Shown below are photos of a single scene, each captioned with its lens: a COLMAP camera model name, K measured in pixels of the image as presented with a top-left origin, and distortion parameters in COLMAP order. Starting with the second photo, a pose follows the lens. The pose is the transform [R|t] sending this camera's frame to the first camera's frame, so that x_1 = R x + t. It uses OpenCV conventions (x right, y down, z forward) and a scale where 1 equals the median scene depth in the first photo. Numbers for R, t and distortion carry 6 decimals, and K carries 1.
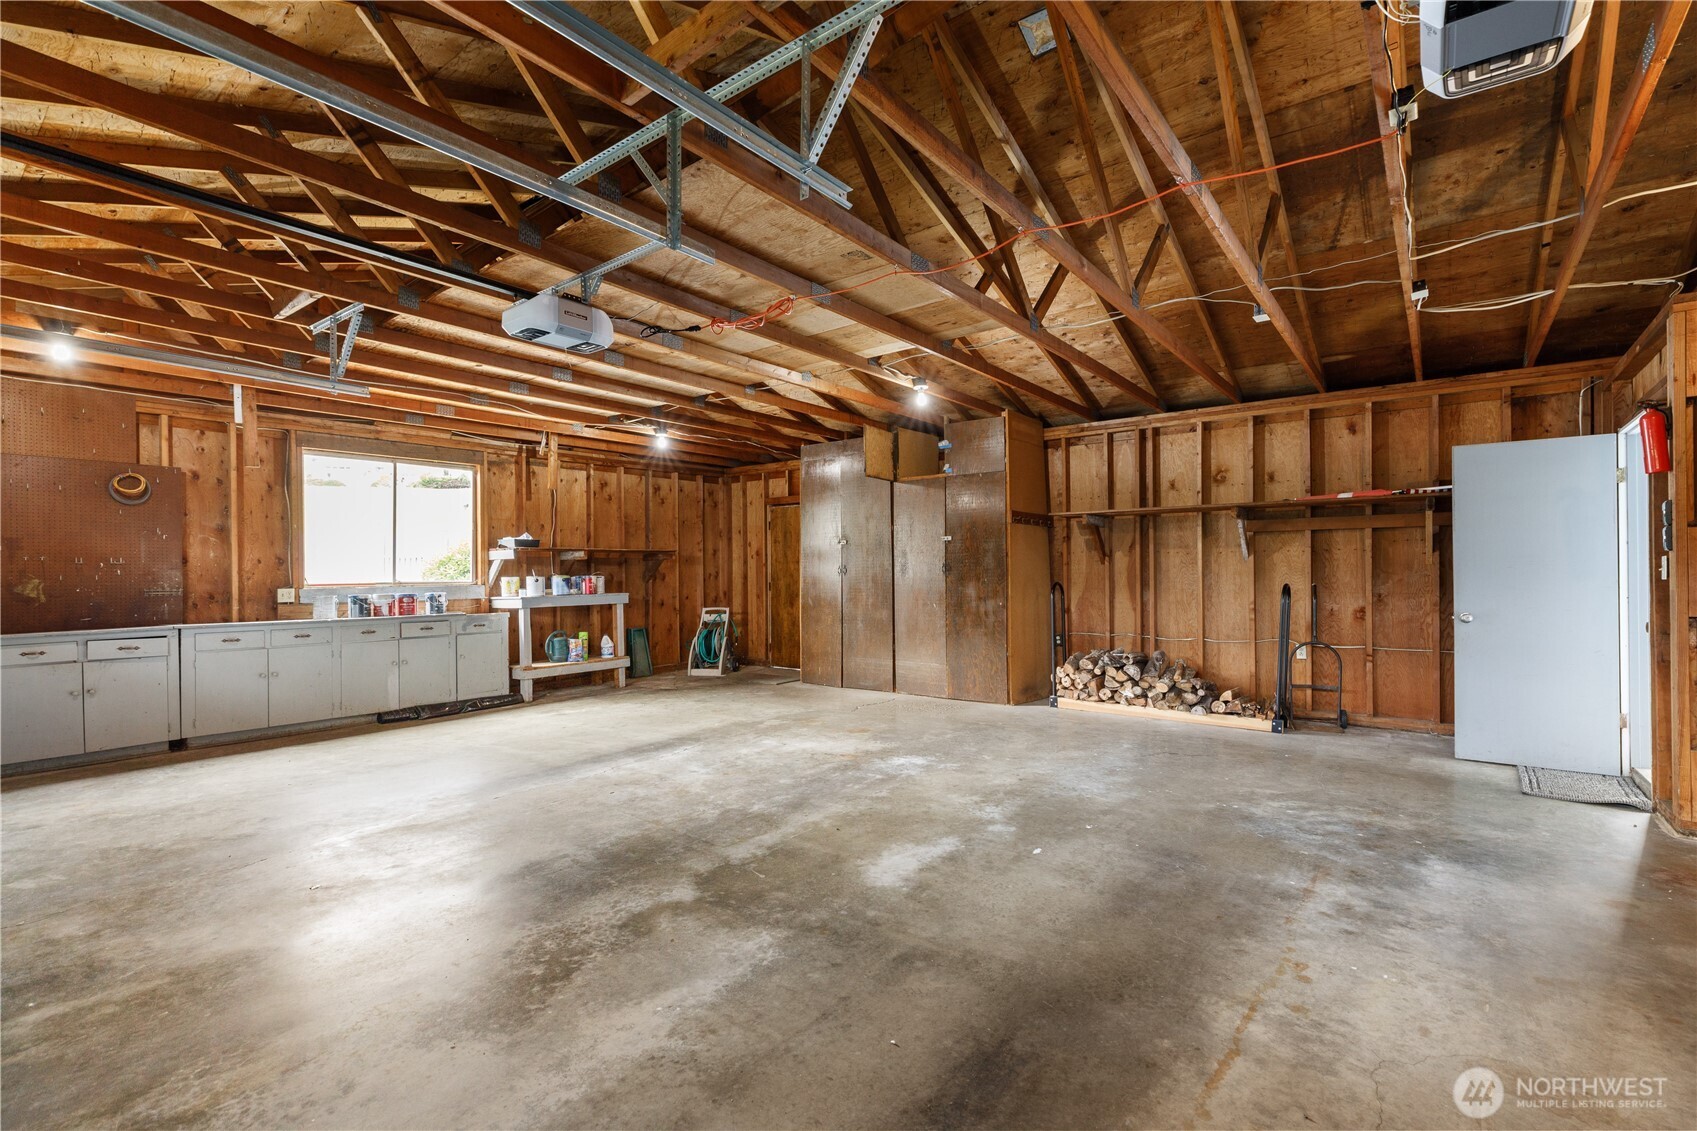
lens RADIAL K [[758.5, 0, 854.4], [0, 758.5, 571.2], [0, 0, 1]] dist [0.000405, 0.000108]
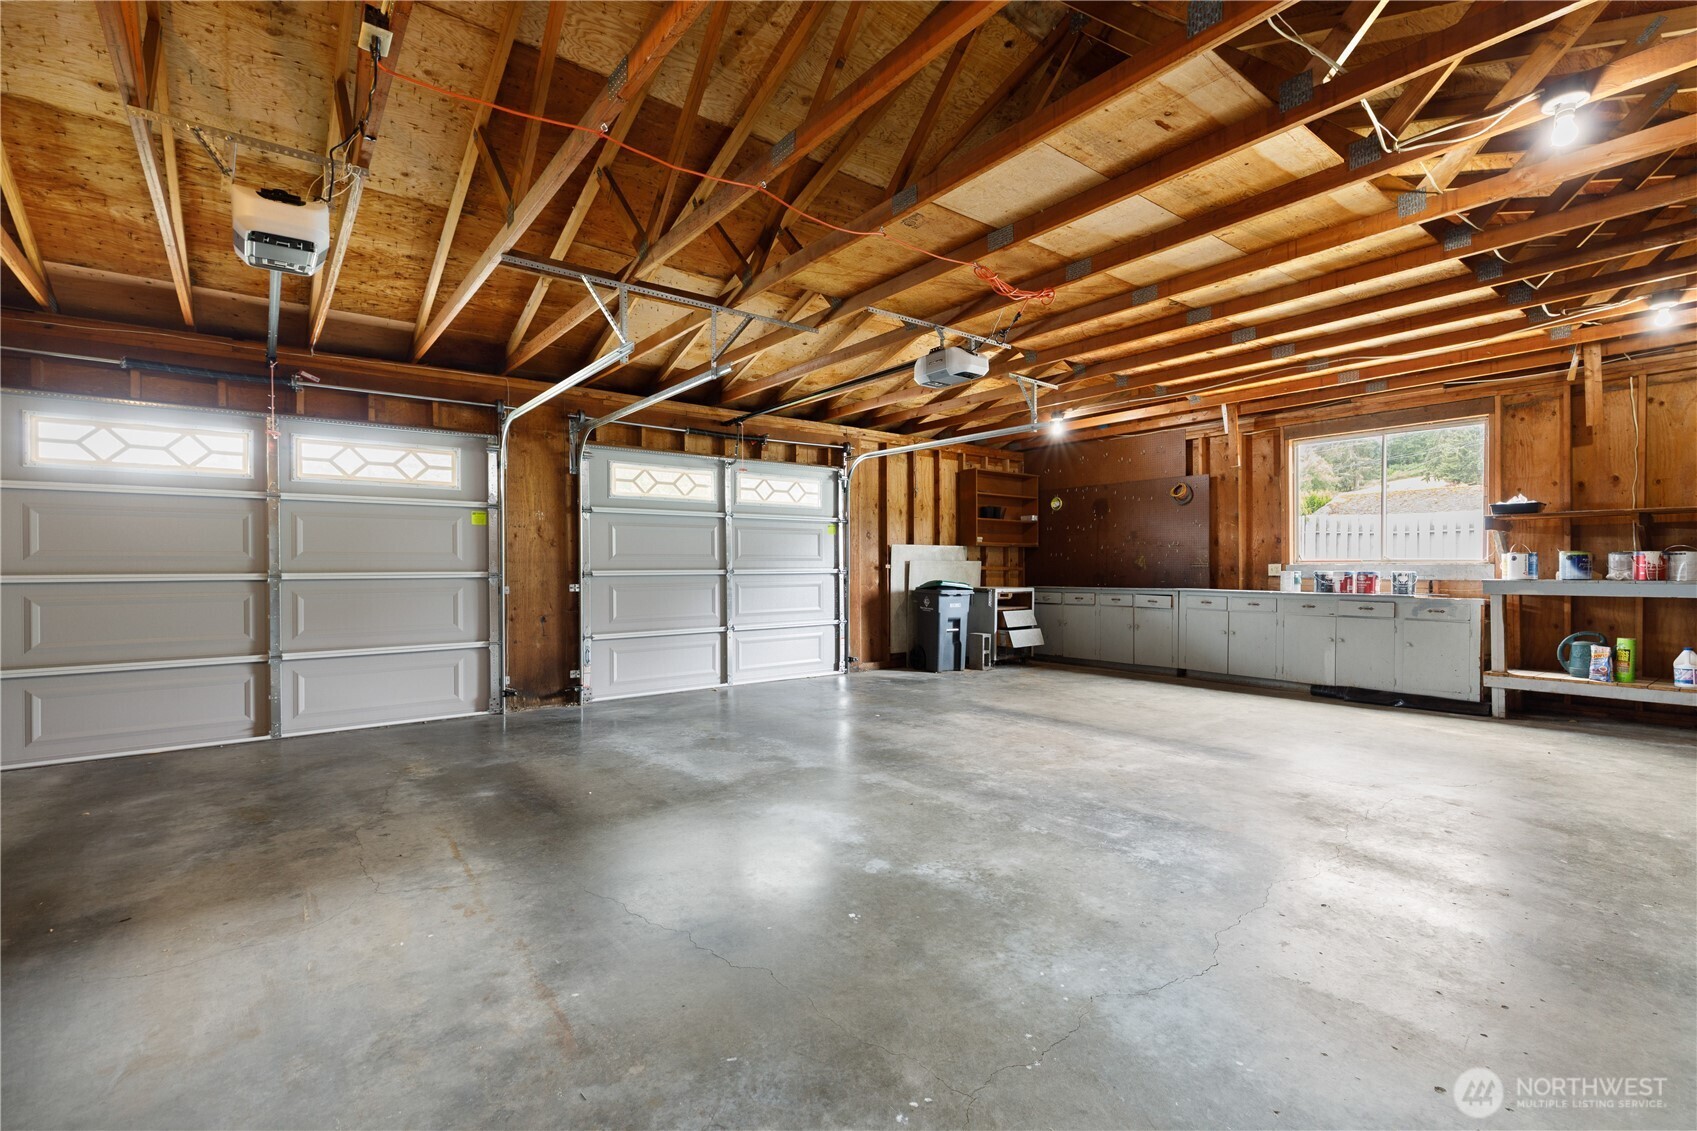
lens RADIAL K [[758.5, 0, 854.4], [0, 758.5, 571.2], [0, 0, 1]] dist [0.000405, 0.000108]
pose [[-0.239103, 0.021006, -0.970767, 0.879316], [0.011889, 0.999754, 0.018705, 0.006926], [0.970922, -0.007069, -0.239294, 1.051996]]
